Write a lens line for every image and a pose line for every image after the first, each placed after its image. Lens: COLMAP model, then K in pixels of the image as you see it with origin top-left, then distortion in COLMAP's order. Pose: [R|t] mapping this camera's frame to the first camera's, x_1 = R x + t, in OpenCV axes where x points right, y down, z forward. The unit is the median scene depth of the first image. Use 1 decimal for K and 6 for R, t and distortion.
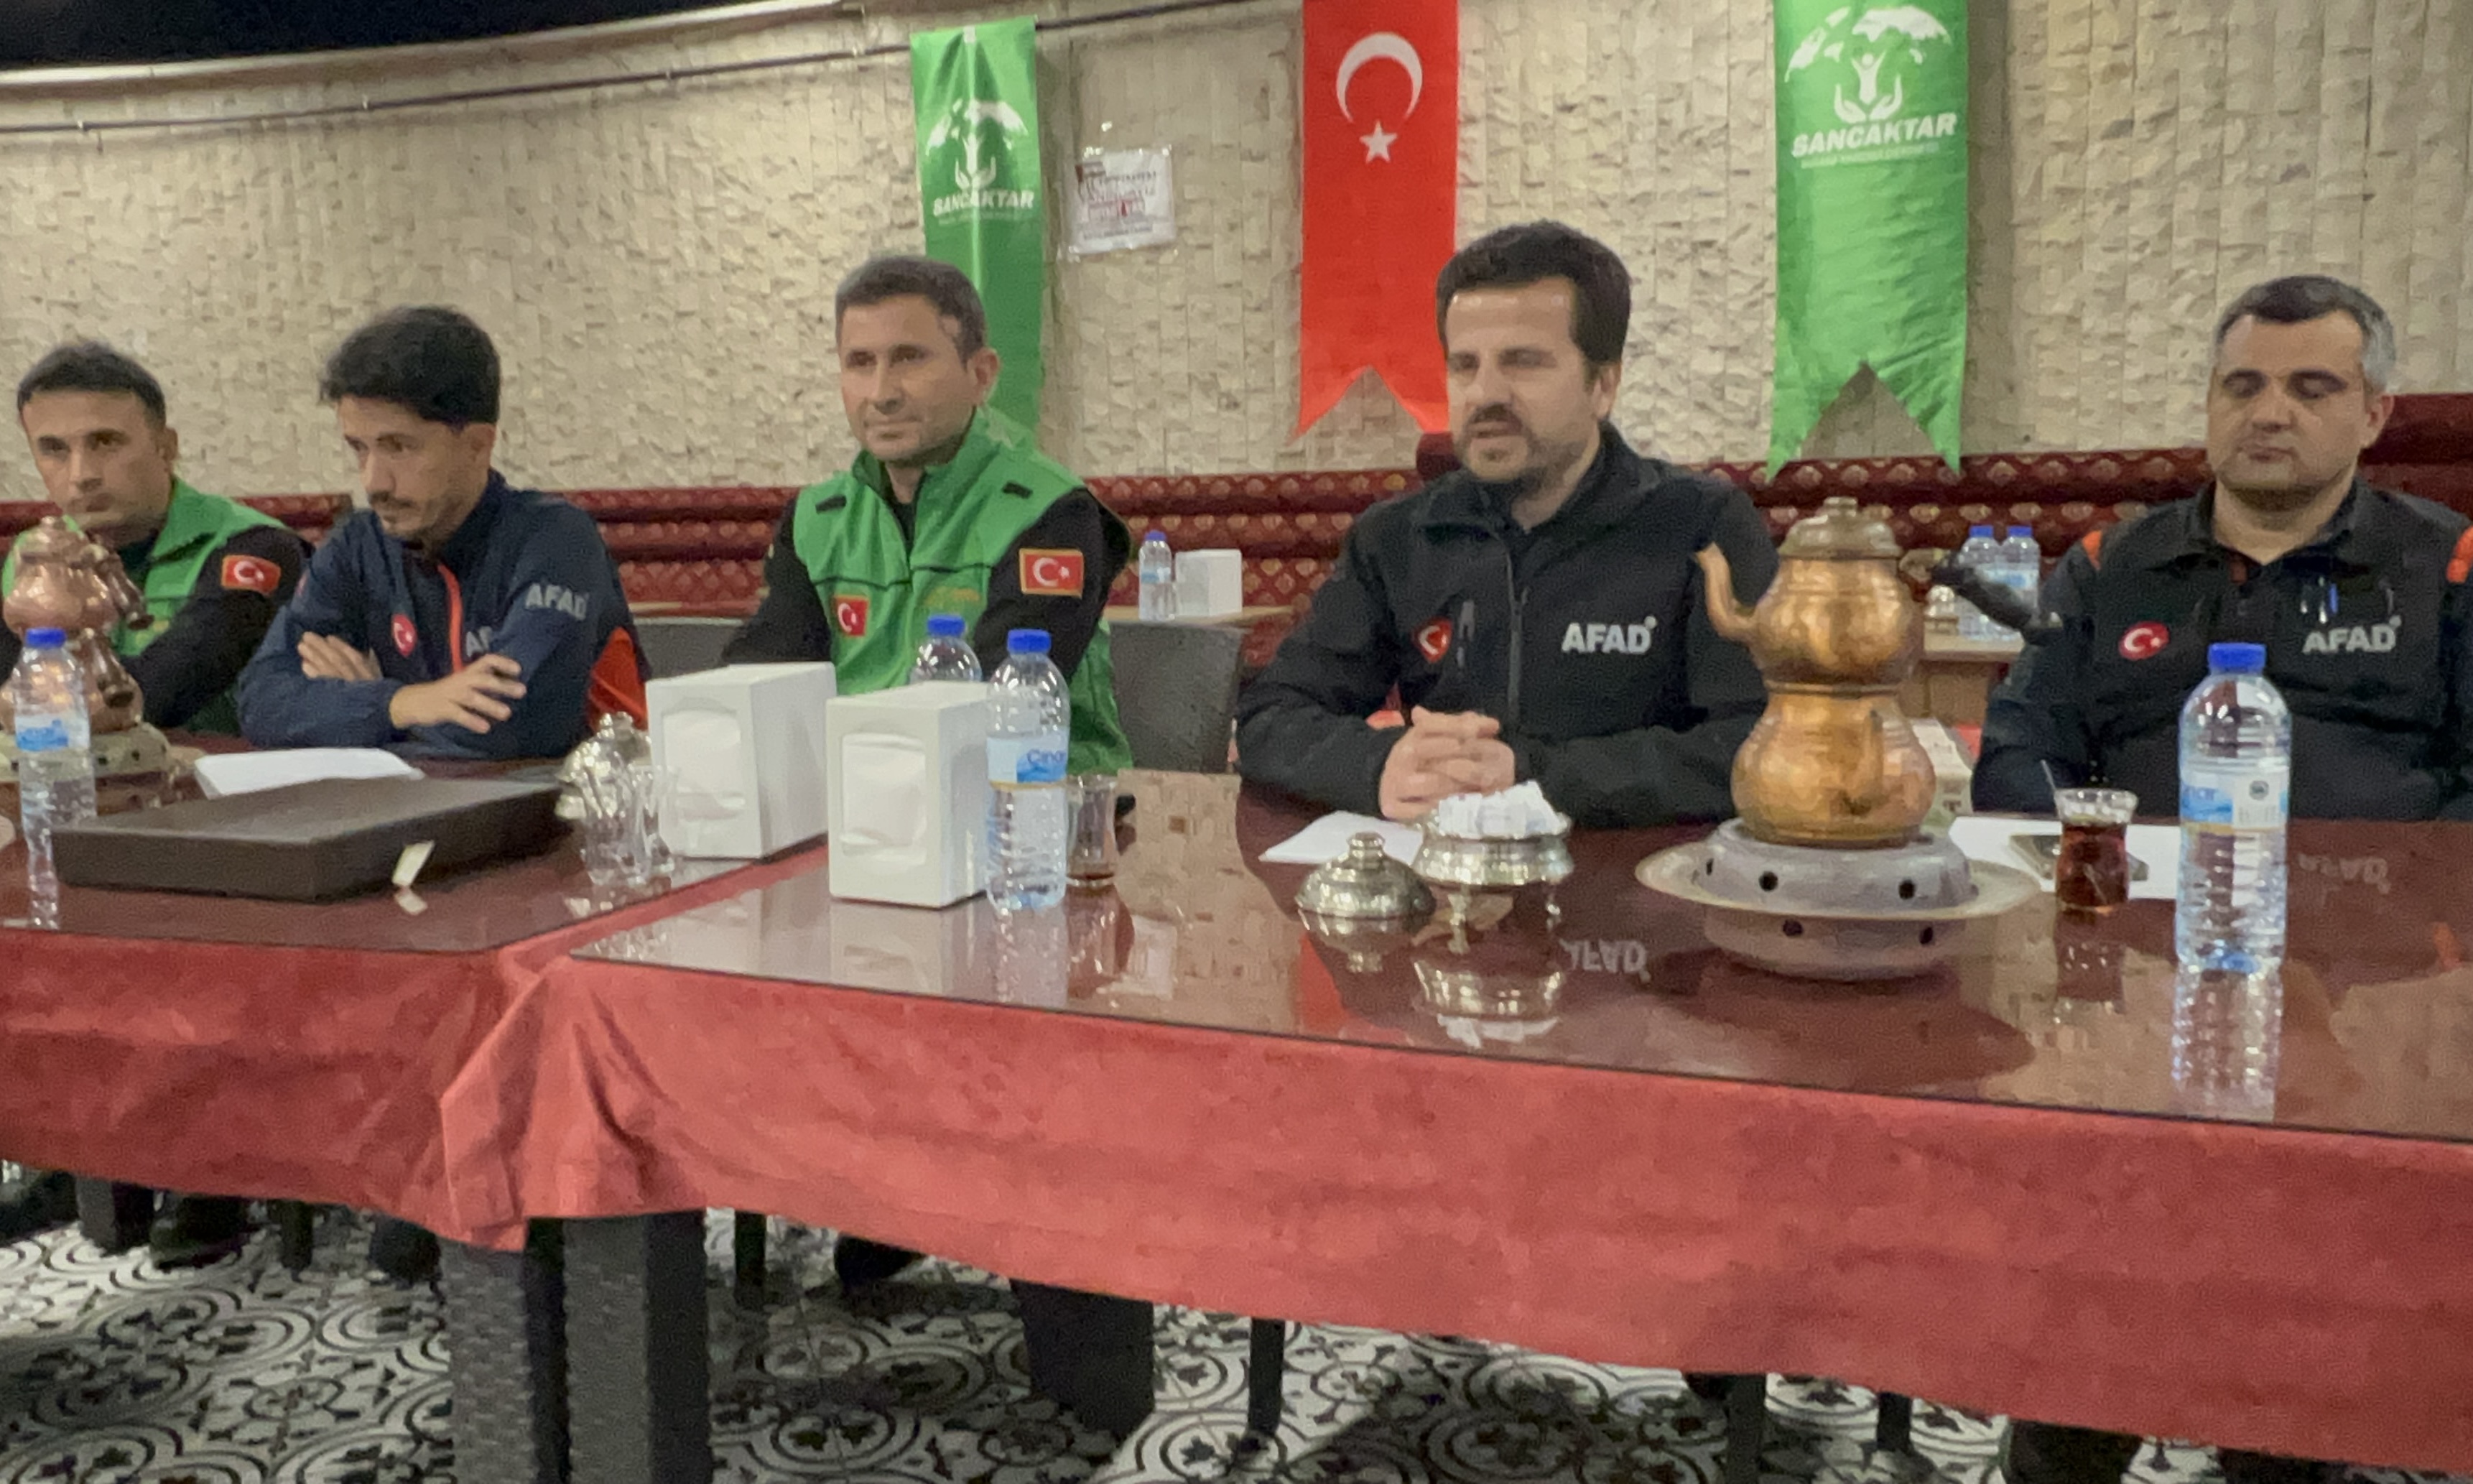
lens RADIAL K [[1883.6, 0, 1194.1], [0, 1883.6, 726.0], [0, 0, 1]] dist [0.014856, -0.013876]
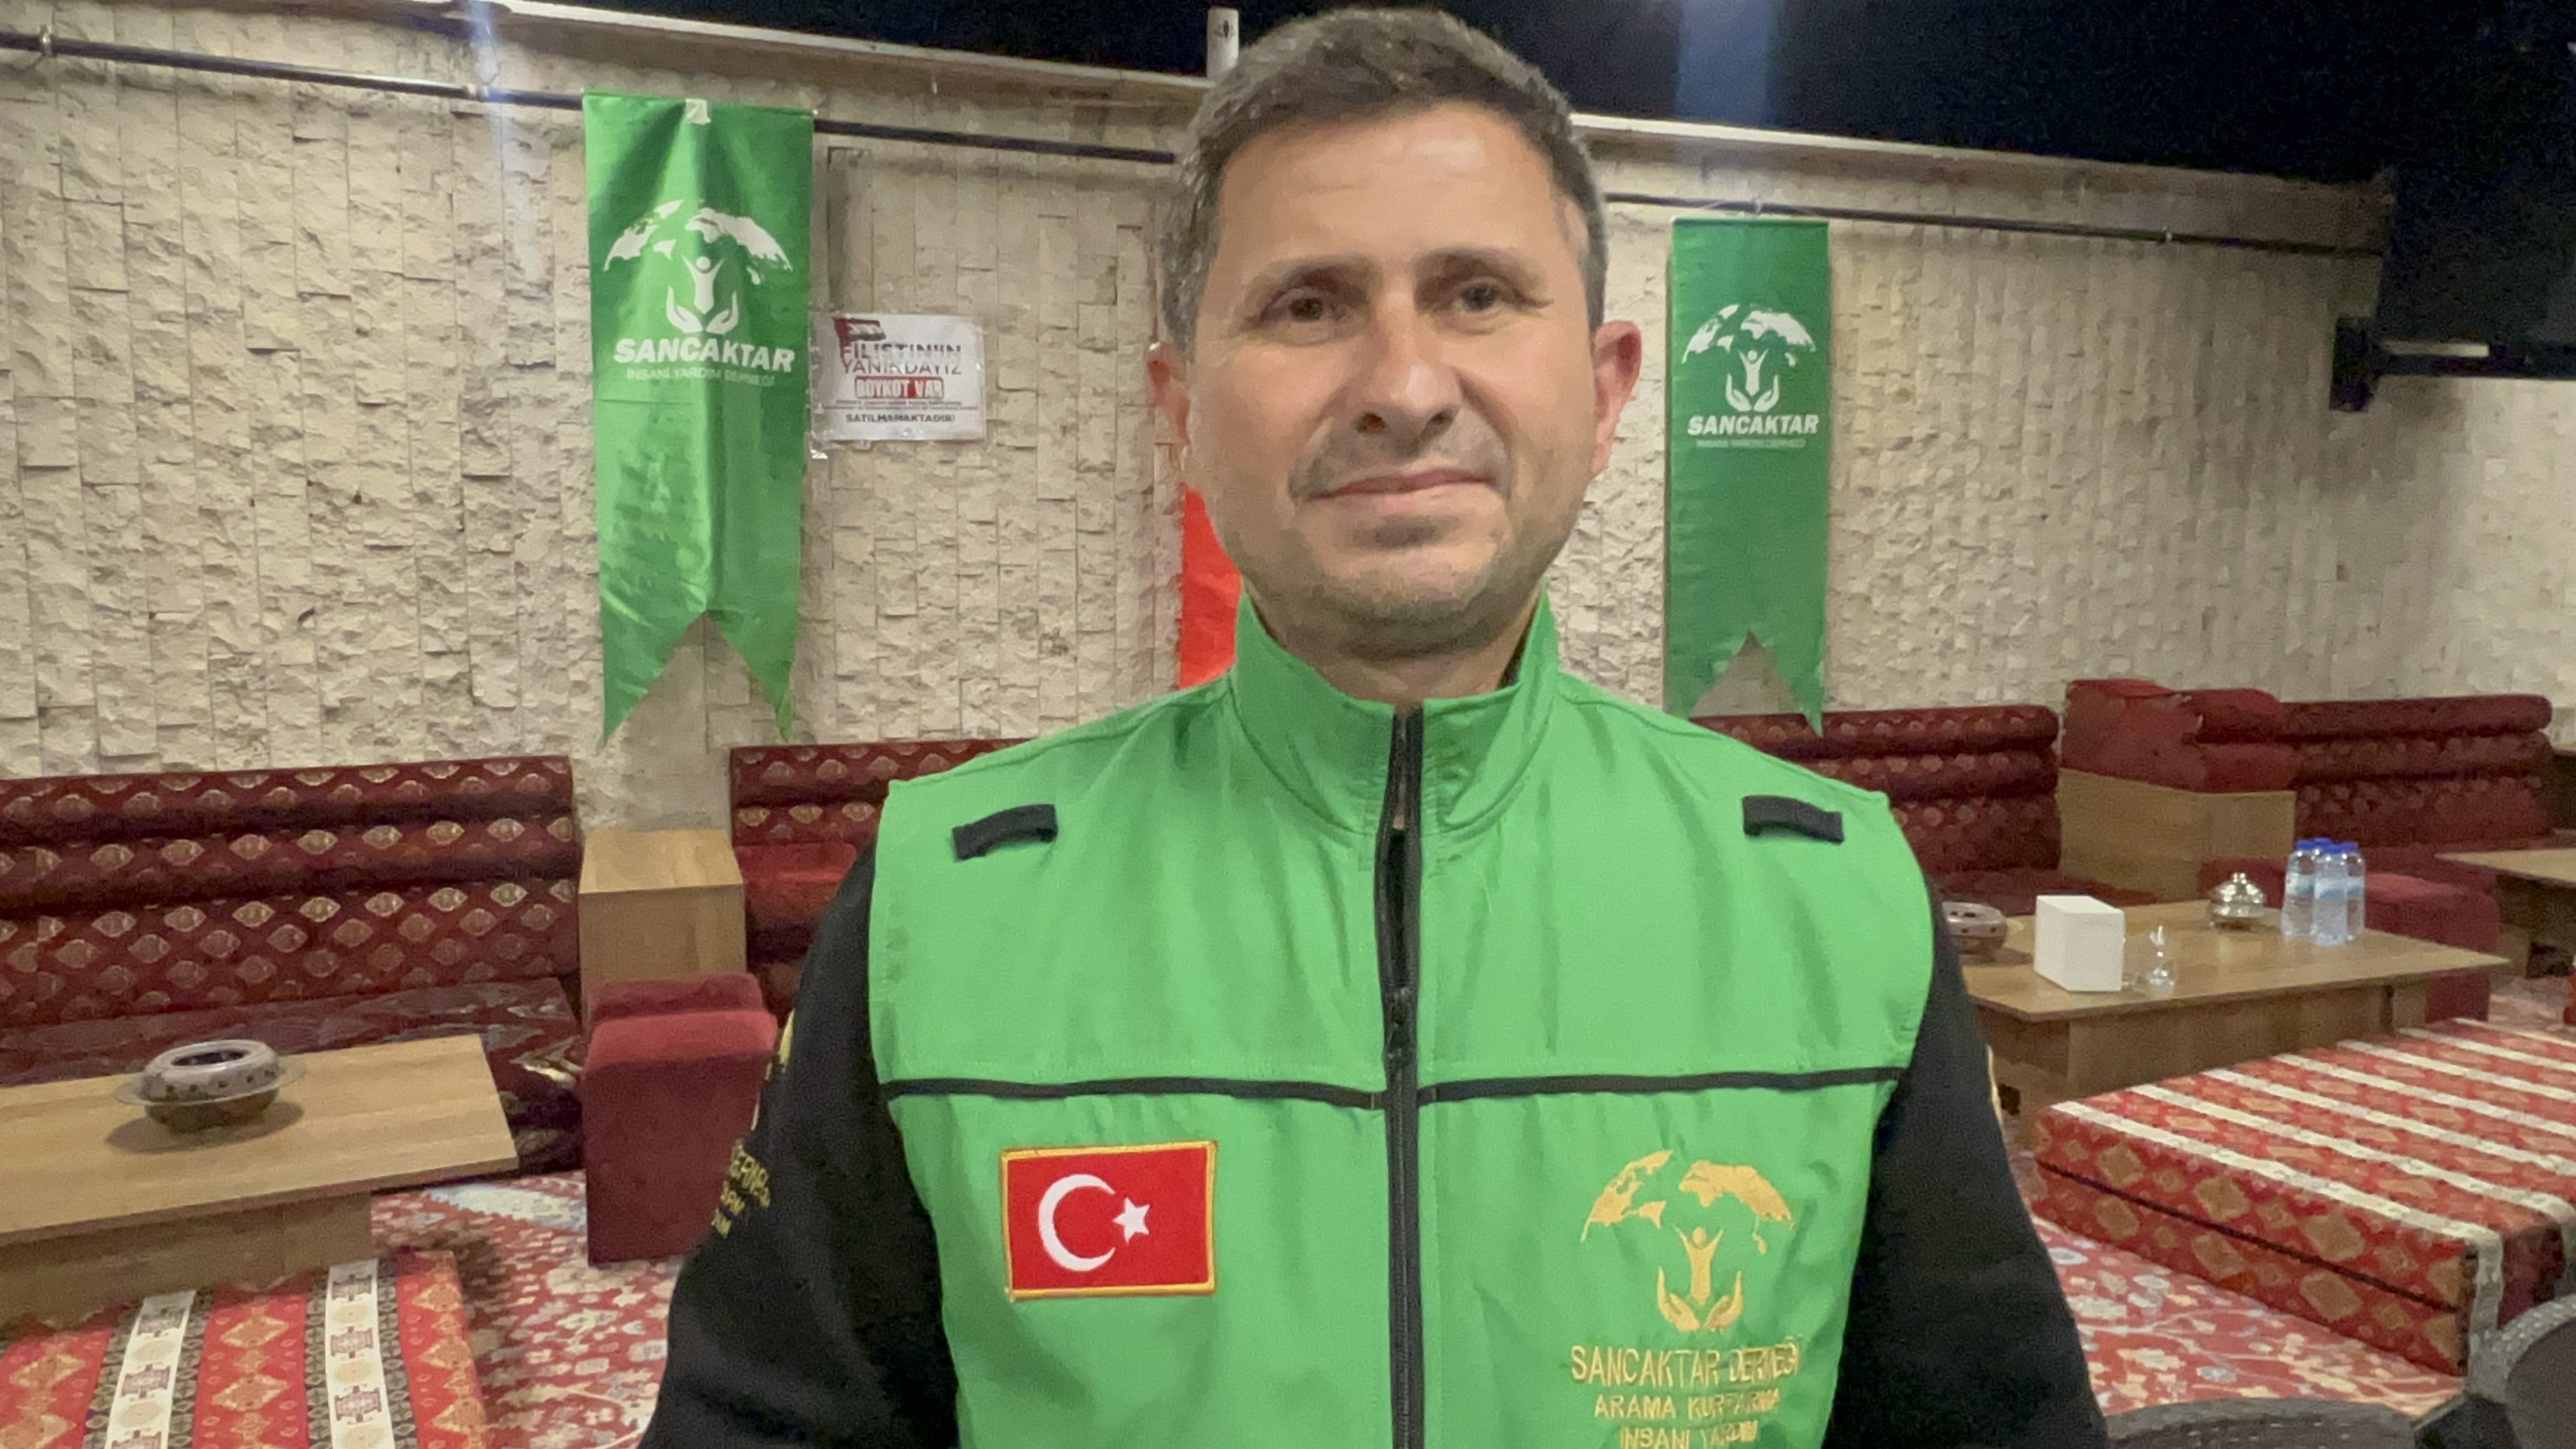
lens RADIAL K [[1763.2, 0, 1306.4], [0, 1763.2, 722.5], [0, 0, 1]] dist [0.008984, -0.008049]
pose [[0.663418, -0.044335, 0.746935, -0.535671], [0.076768, 0.997008, -0.009006, -0.143799], [-0.744301, 0.063316, 0.664836, 0.497066]]
